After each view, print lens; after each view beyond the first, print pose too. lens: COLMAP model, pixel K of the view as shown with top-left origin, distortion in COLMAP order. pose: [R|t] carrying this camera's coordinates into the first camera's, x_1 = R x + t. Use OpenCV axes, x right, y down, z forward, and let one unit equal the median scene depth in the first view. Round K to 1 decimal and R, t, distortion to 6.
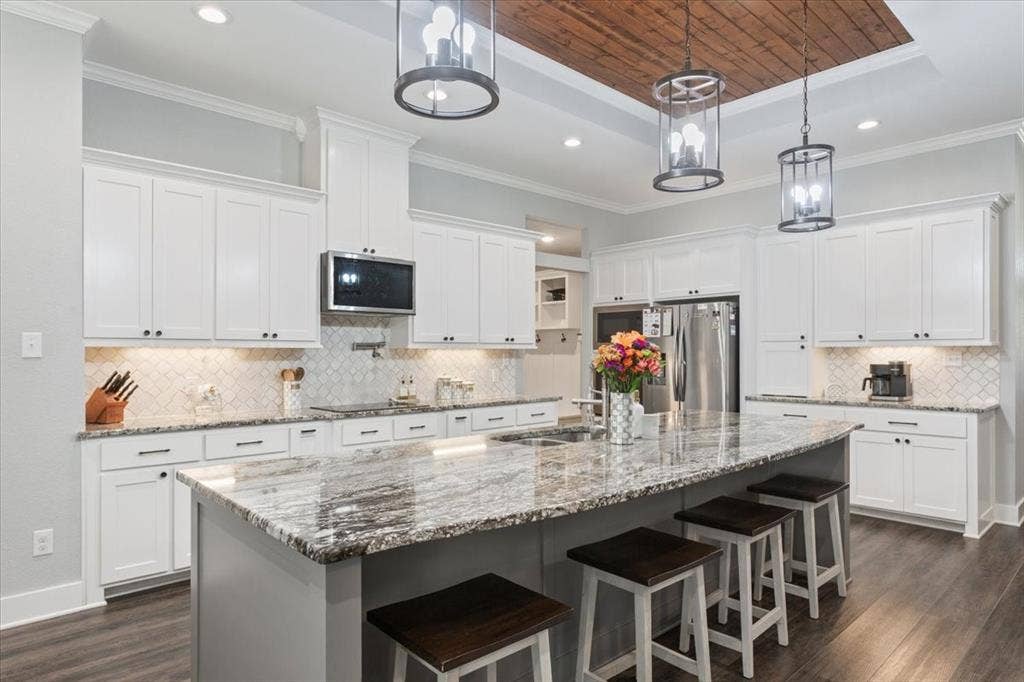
lens RADIAL K [[588.8, 0, 512.0], [0, 588.8, 347.5], [0, 0, 1]] dist [-0.008061, -0.000335]
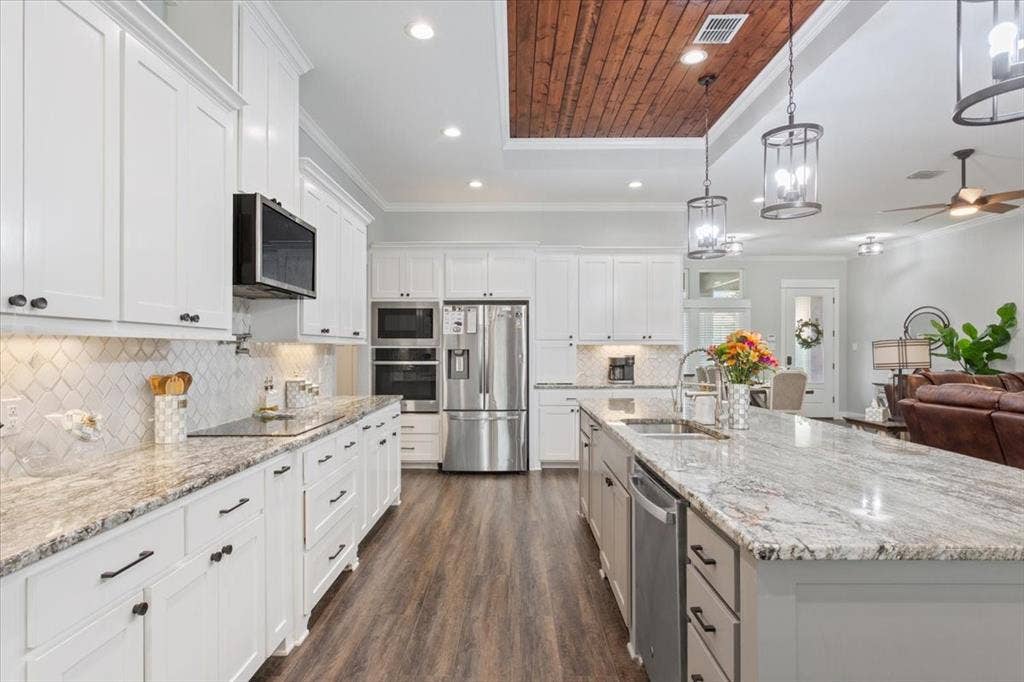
lens RADIAL K [[533.1, 0, 510.8], [0, 533.1, 345.0], [0, 0, 1]] dist [0.000525, -0.000157]
pose [[0.678085, 0.007379, 0.734946, -0.456090], [-0.007905, 0.999965, -0.002747, 0.004306], [-0.734941, -0.003947, 0.678120, 0.320637]]
